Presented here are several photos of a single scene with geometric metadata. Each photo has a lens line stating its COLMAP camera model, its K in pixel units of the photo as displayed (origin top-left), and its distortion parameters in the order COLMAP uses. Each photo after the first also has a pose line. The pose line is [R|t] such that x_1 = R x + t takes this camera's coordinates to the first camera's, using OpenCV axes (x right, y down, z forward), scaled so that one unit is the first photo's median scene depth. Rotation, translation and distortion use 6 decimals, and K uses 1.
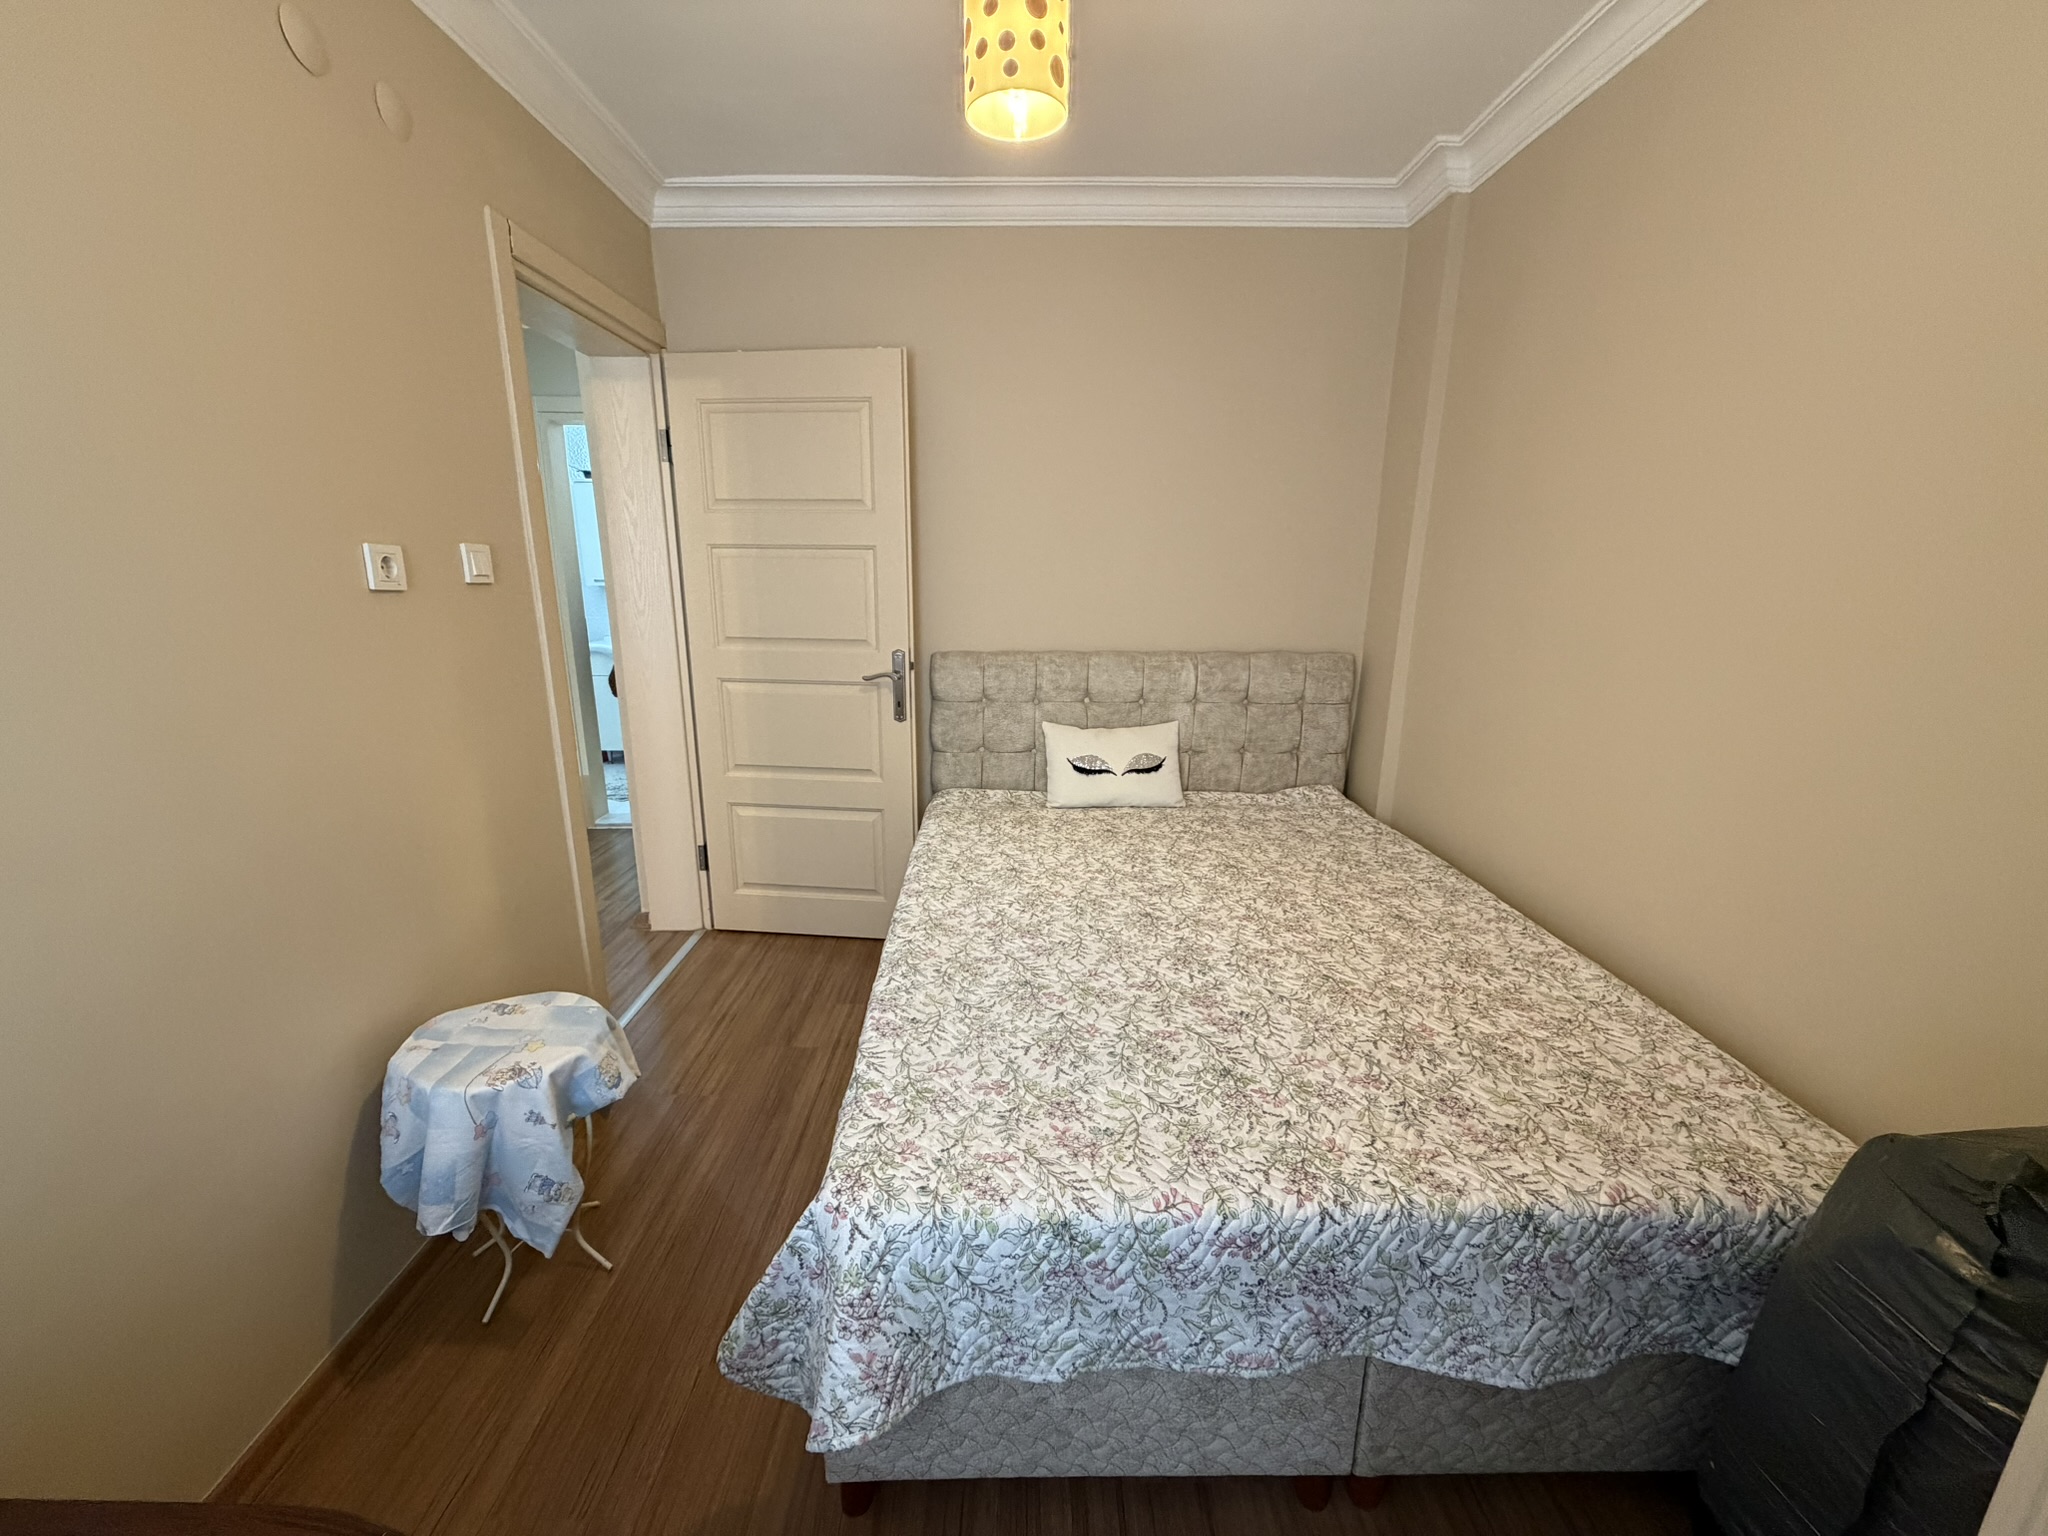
lens RADIAL K [[813.7, 0, 1012.6], [0, 813.7, 768.2], [0, 0, 1]] dist [-0.002810, -0.000069]
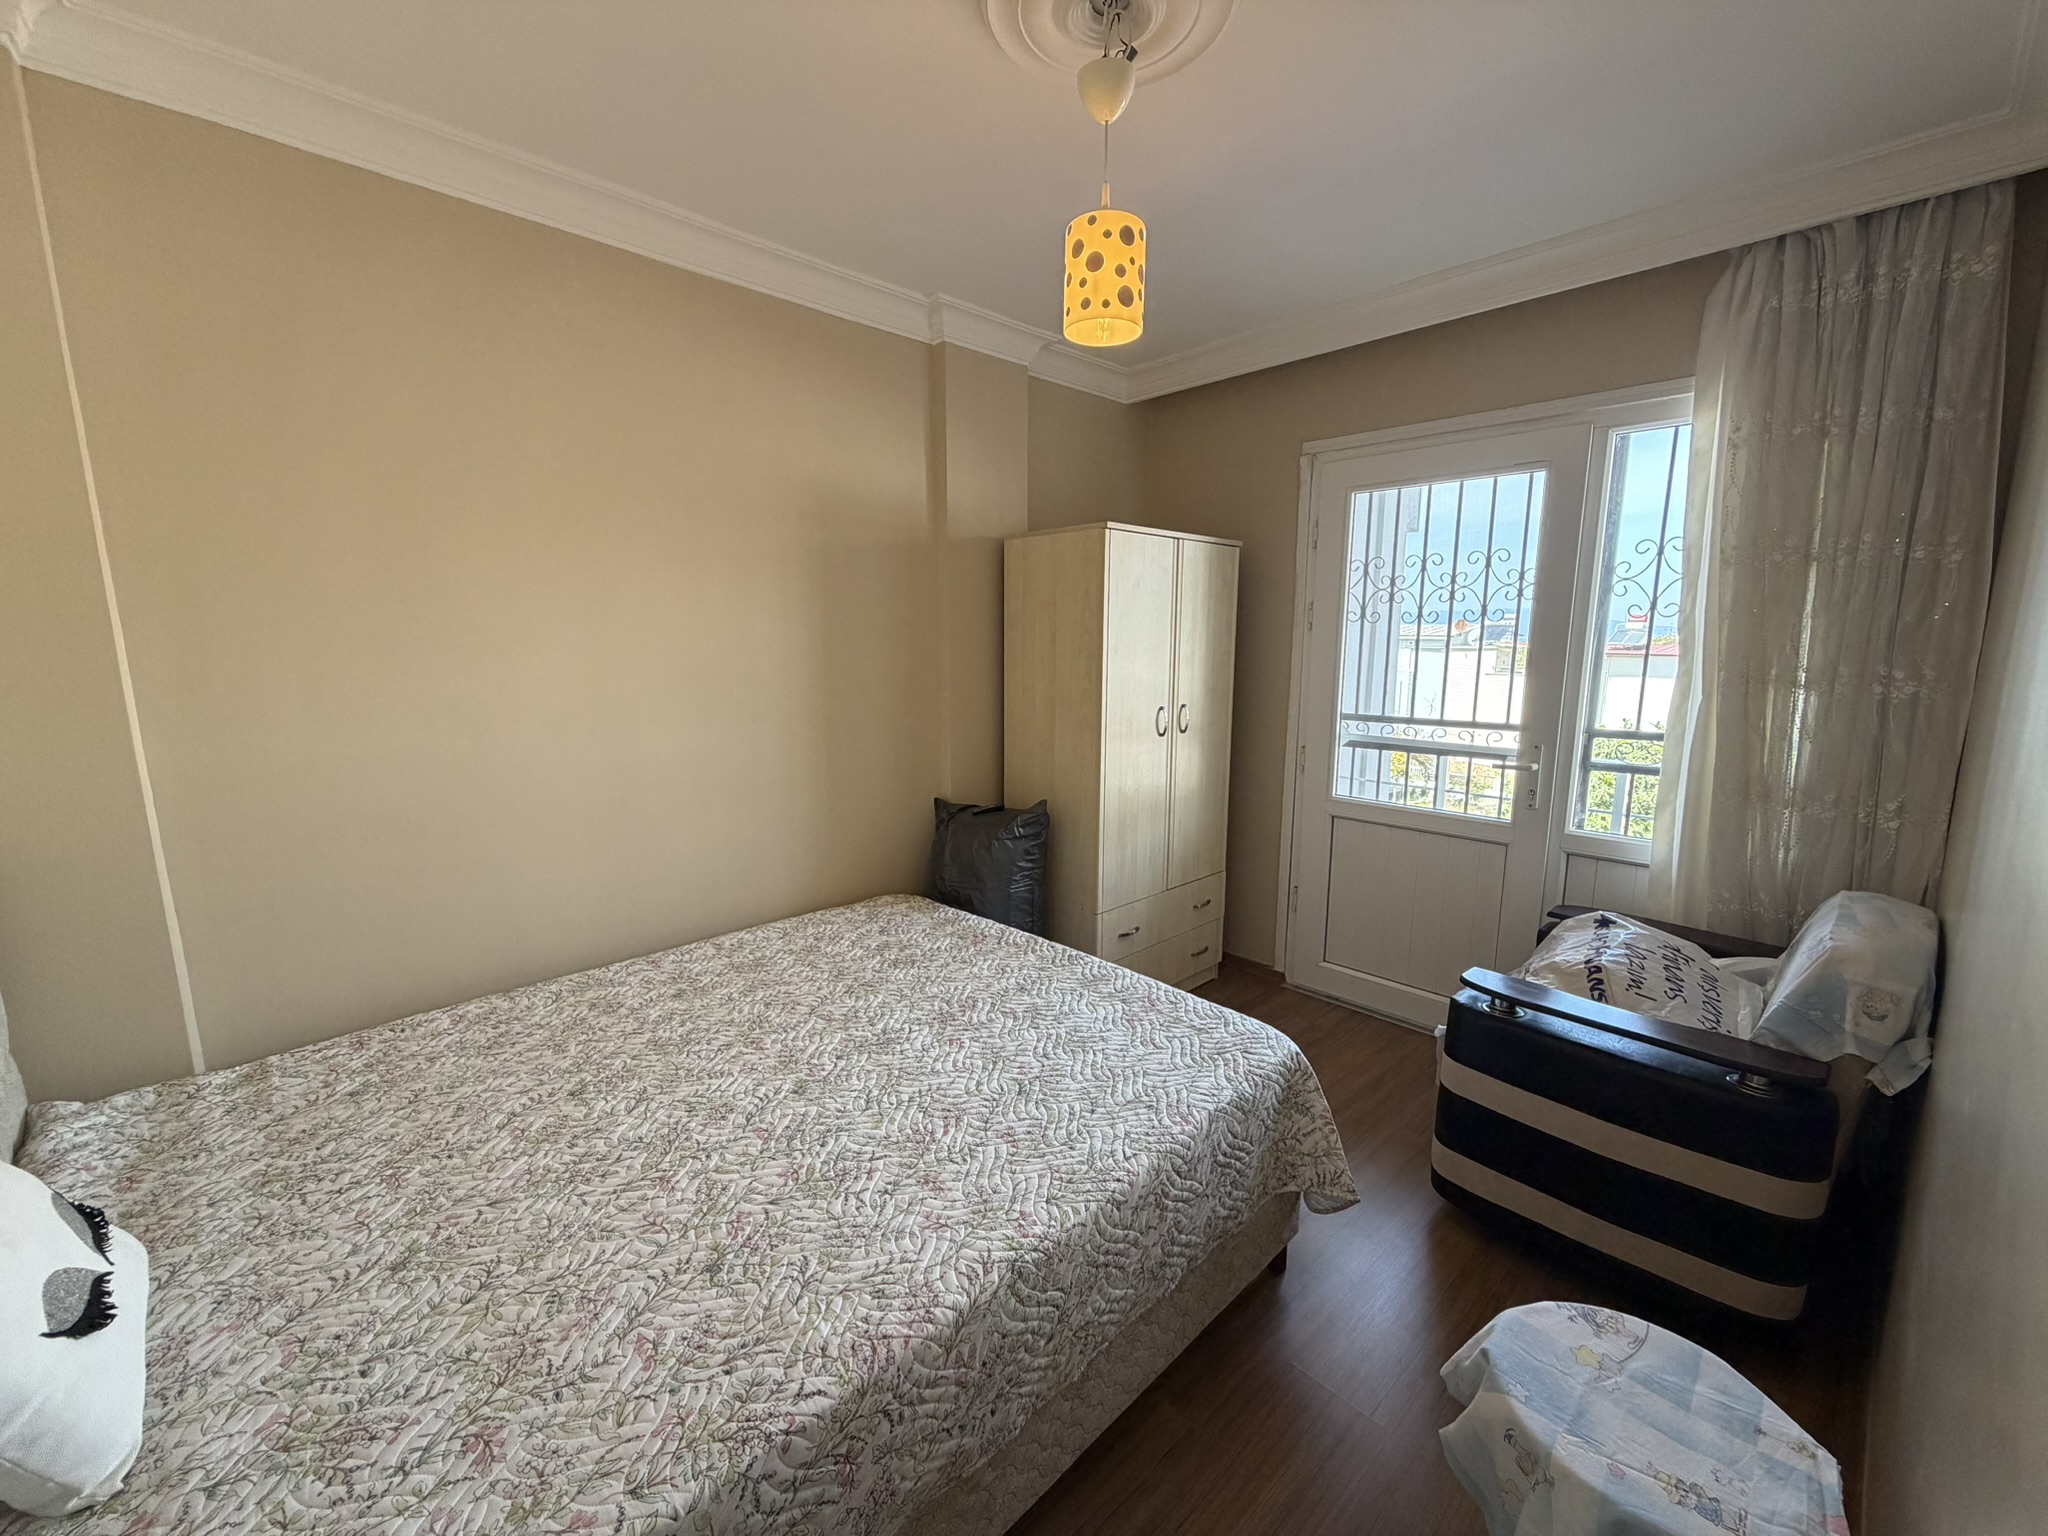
lens RADIAL K [[813.7, 0, 1012.5], [0, 813.7, 762.3], [0, 0, 1]] dist [-0.002810, -0.000069]
pose [[-0.685262, -0.117711, 0.718721, -0.511749], [0.170789, 0.933361, 0.315703, -0.337209], [-0.707988, 0.339089, -0.619494, 1.189206]]
